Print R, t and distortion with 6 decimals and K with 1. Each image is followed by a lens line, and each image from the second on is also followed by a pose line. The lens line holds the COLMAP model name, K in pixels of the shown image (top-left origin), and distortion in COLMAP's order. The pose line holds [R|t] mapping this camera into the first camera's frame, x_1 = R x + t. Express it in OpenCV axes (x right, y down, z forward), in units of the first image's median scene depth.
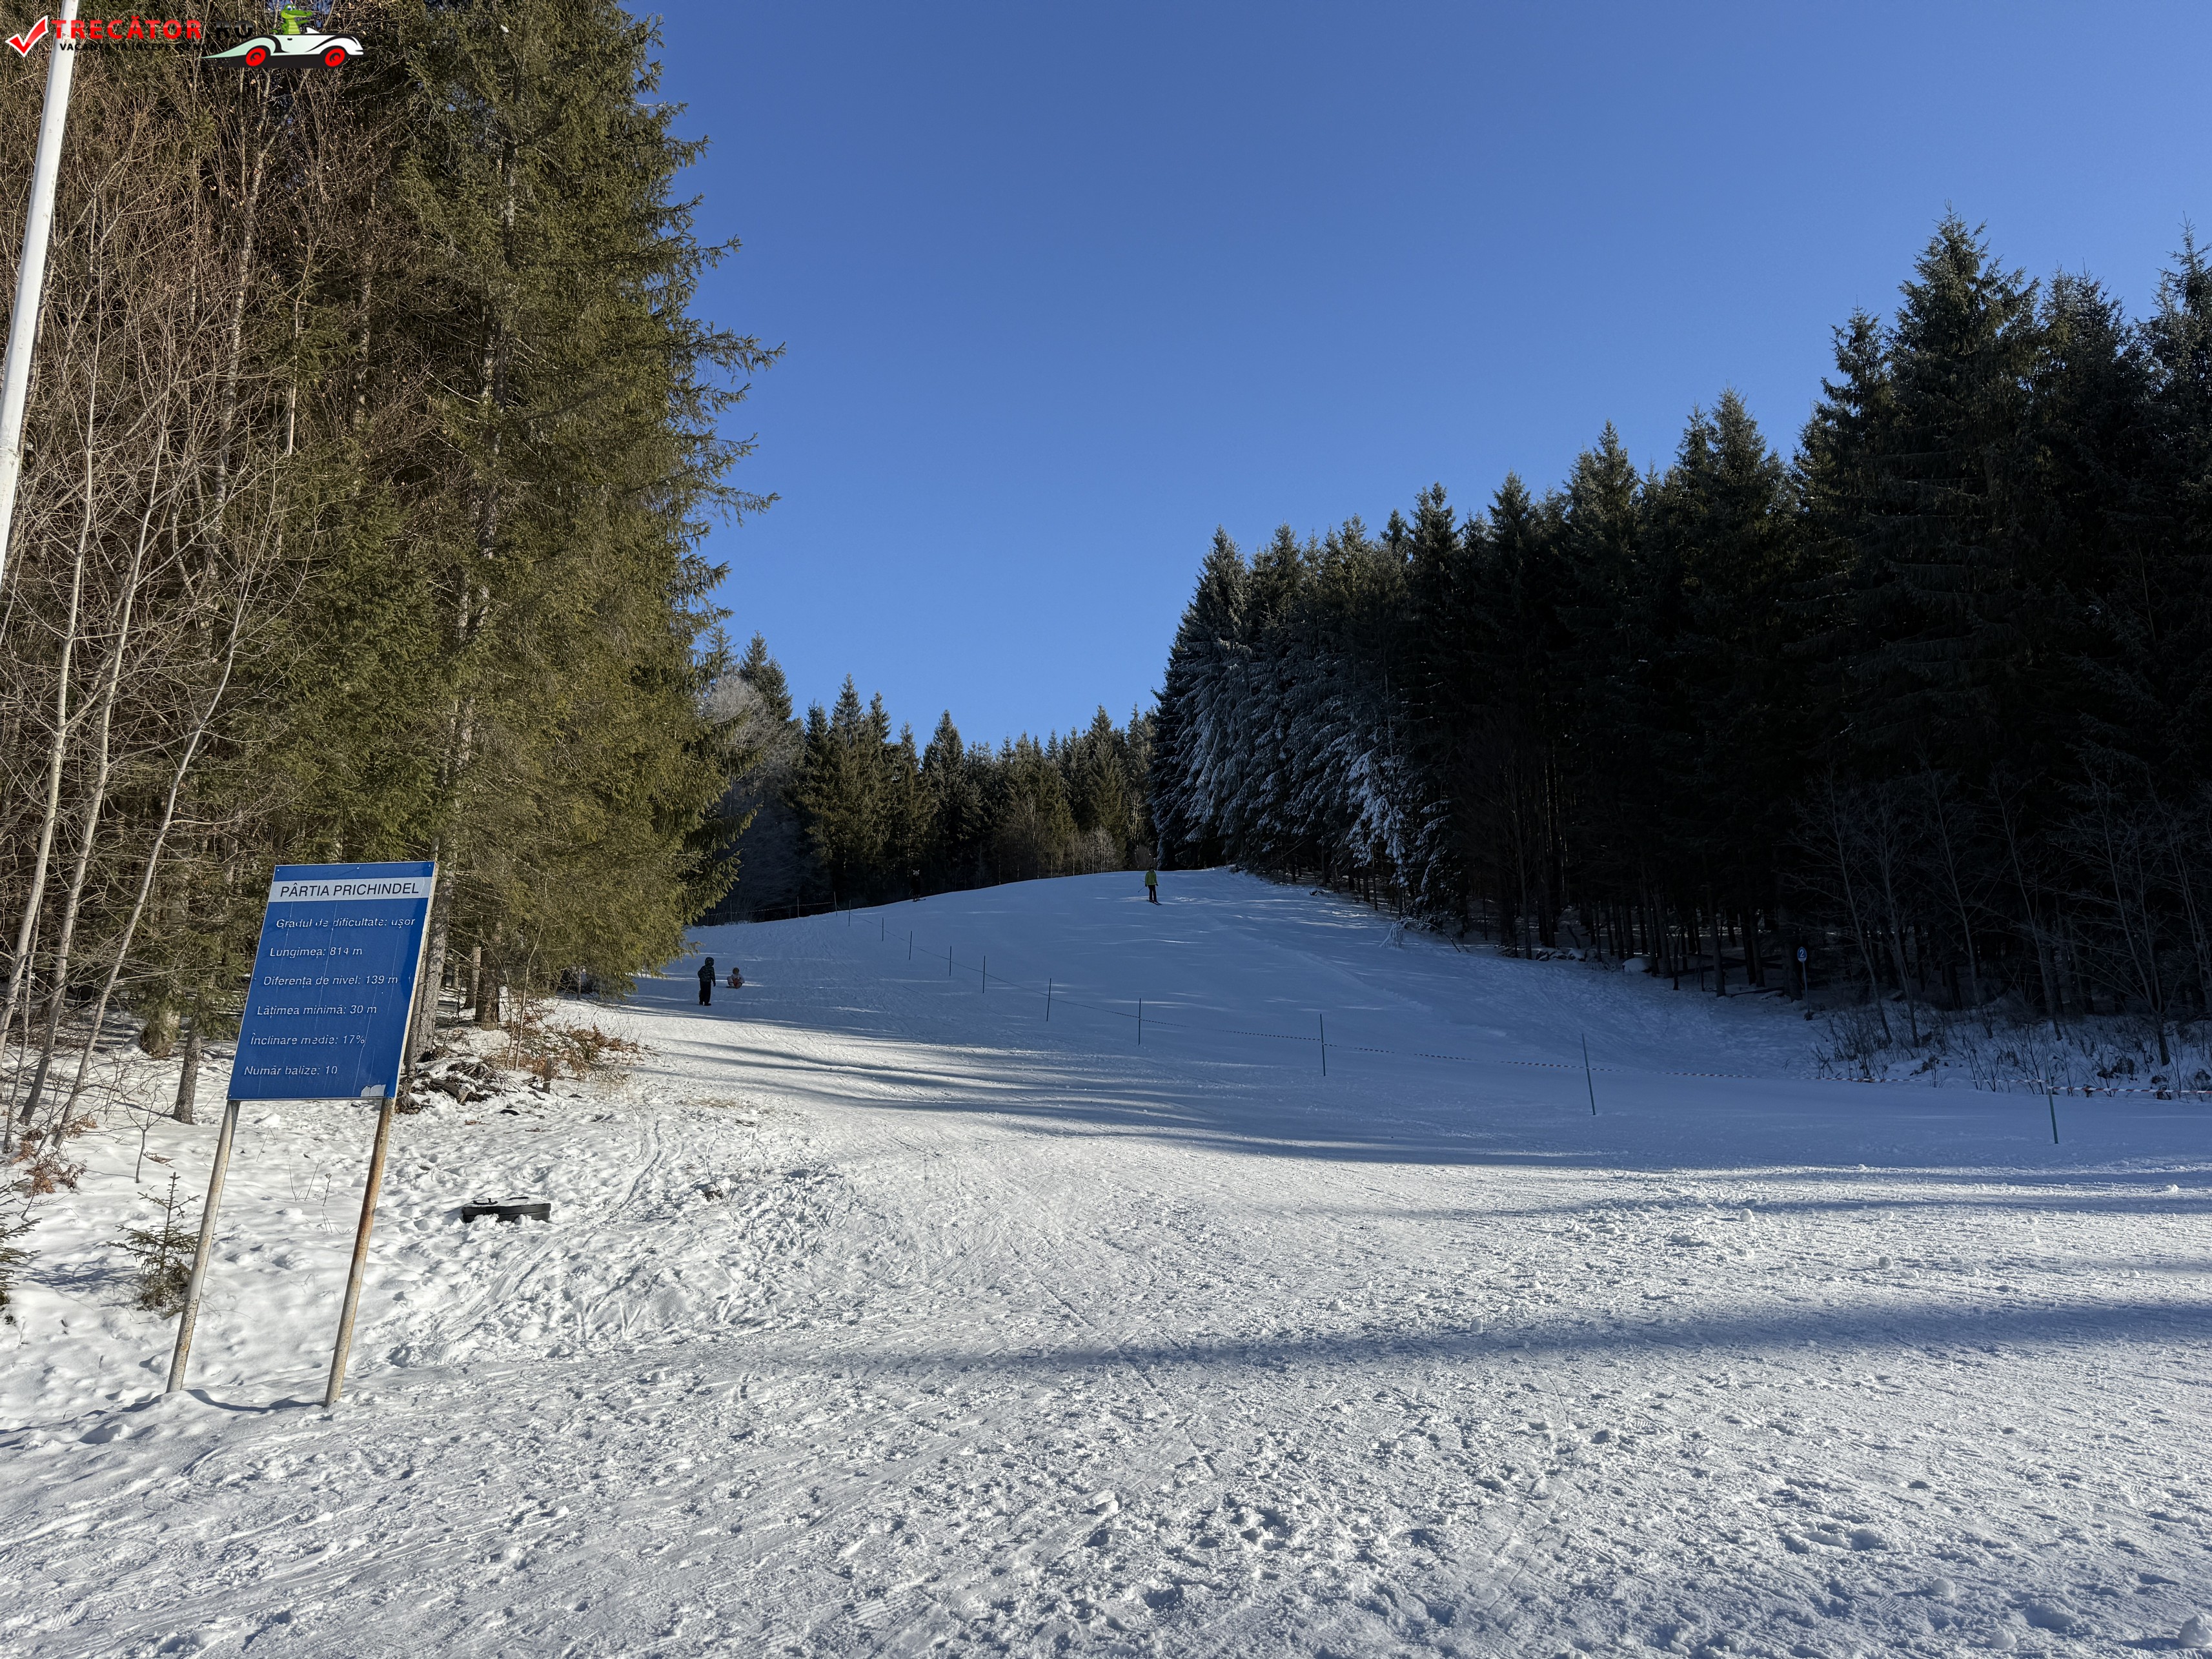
lens RADIAL K [[1516.6, 0, 1097.7], [0, 1516.6, 833.4], [0, 0, 1]] dist [0.116417, -0.122064]
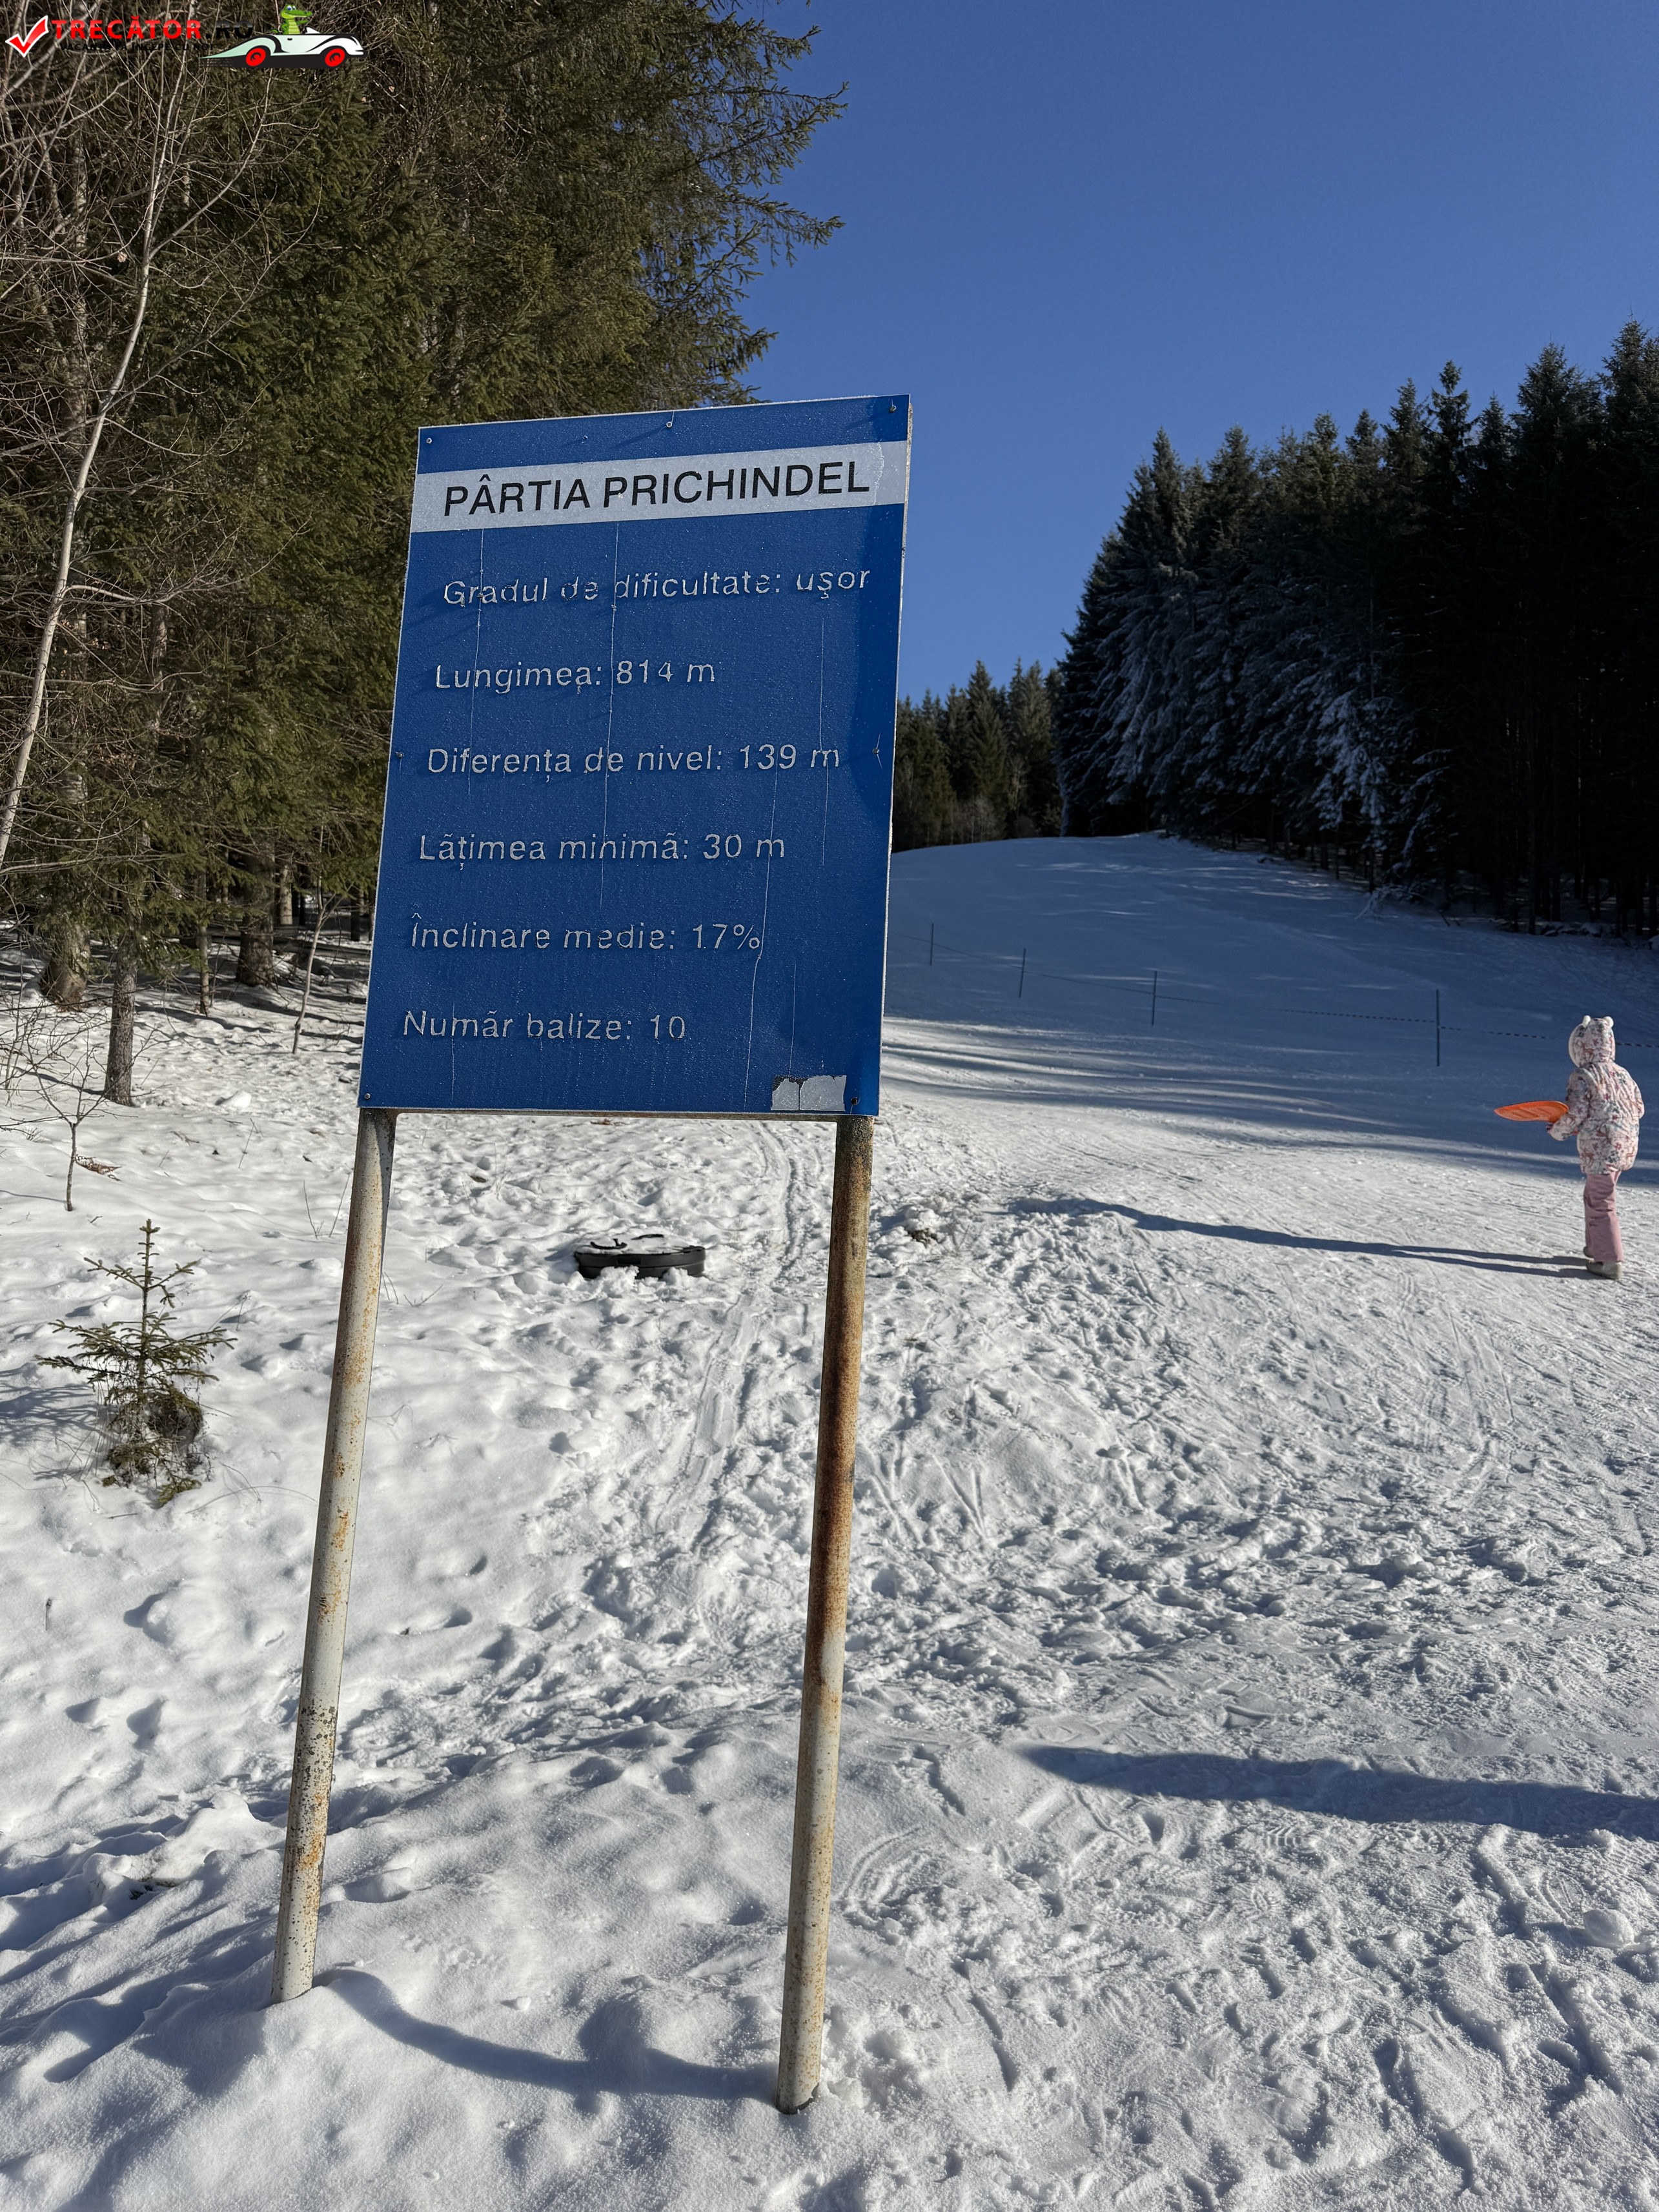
lens RADIAL K [[1522.3, 0, 826.0], [0, 1522.3, 1108.9], [0, 0, 1]] dist [0.147786, -0.271318]
pose [[0.997060, 0.022800, -0.073156, -0.048717], [-0.008357, 0.981369, 0.191948, 0.012251], [0.076170, -0.190772, 0.978675, 0.076606]]
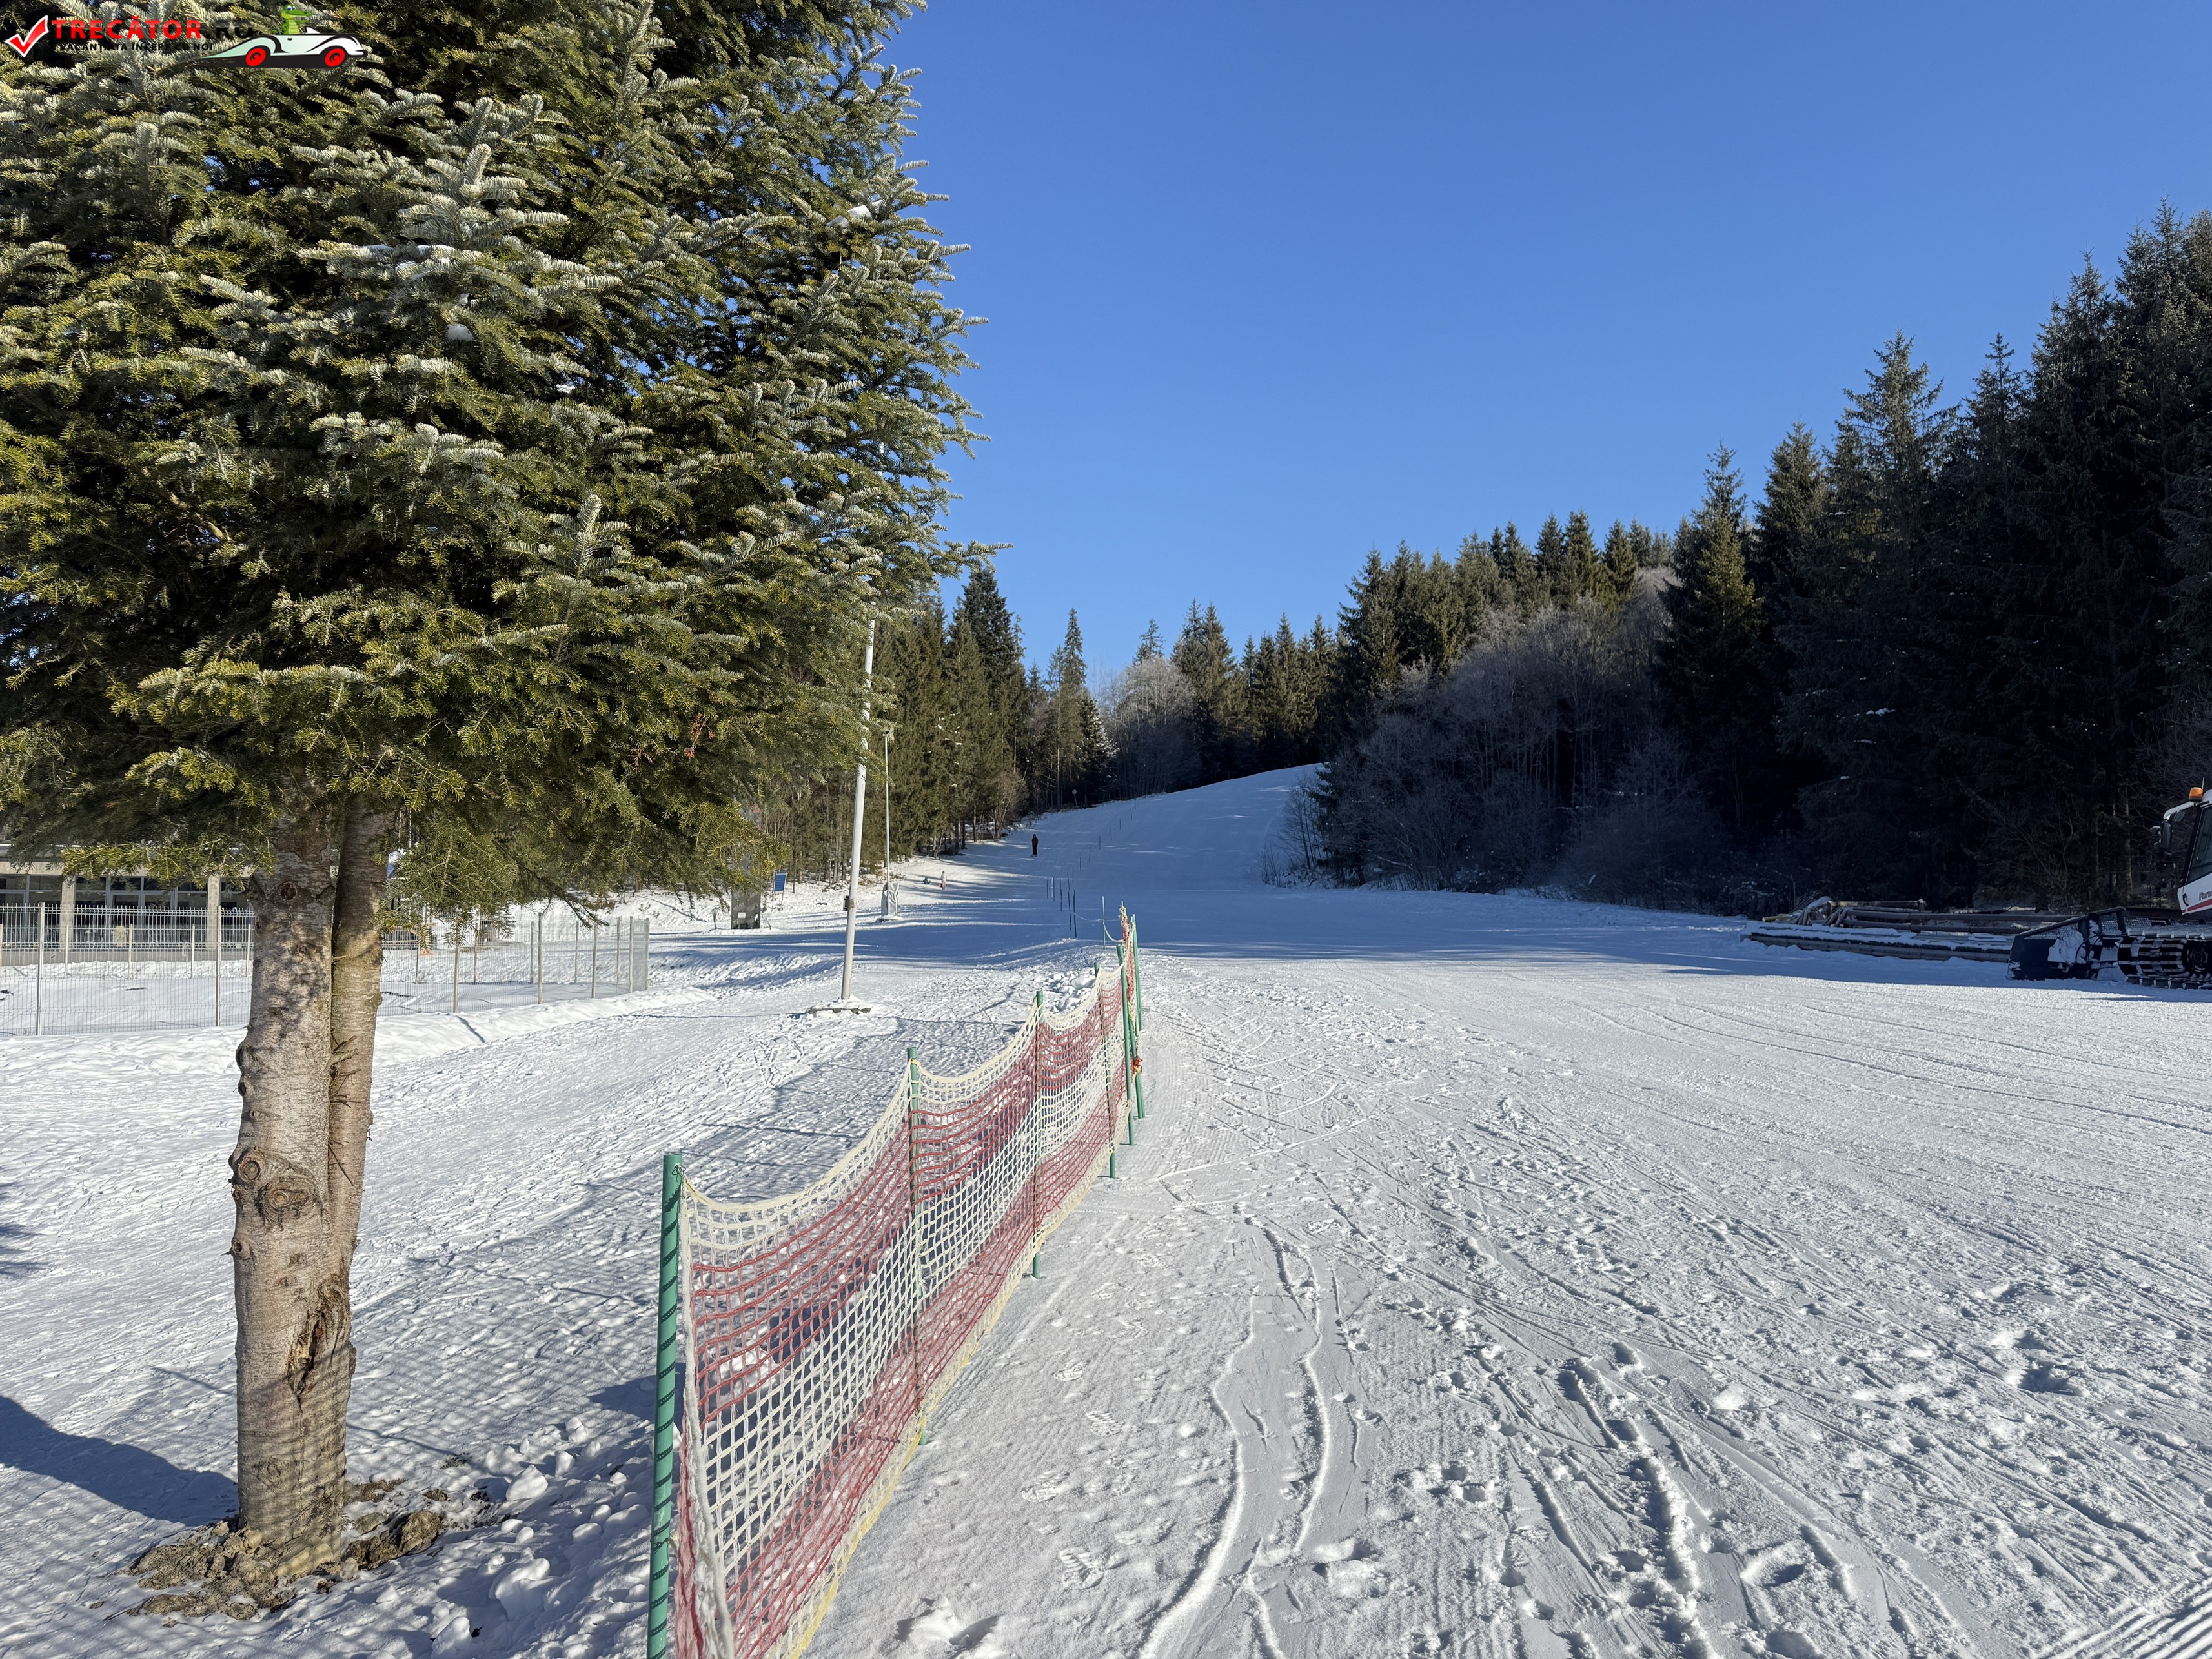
lens RADIAL K [[1522.3, 0, 1106.0], [0, 1522.3, 829.5], [0, 0, 1]] dist [0.147786, -0.271318]
pose [[0.871452, -0.022265, -0.489976, 0.860431], [0.090688, 0.989059, 0.116351, -0.166281], [0.482024, -0.145829, 0.863937, -0.912174]]
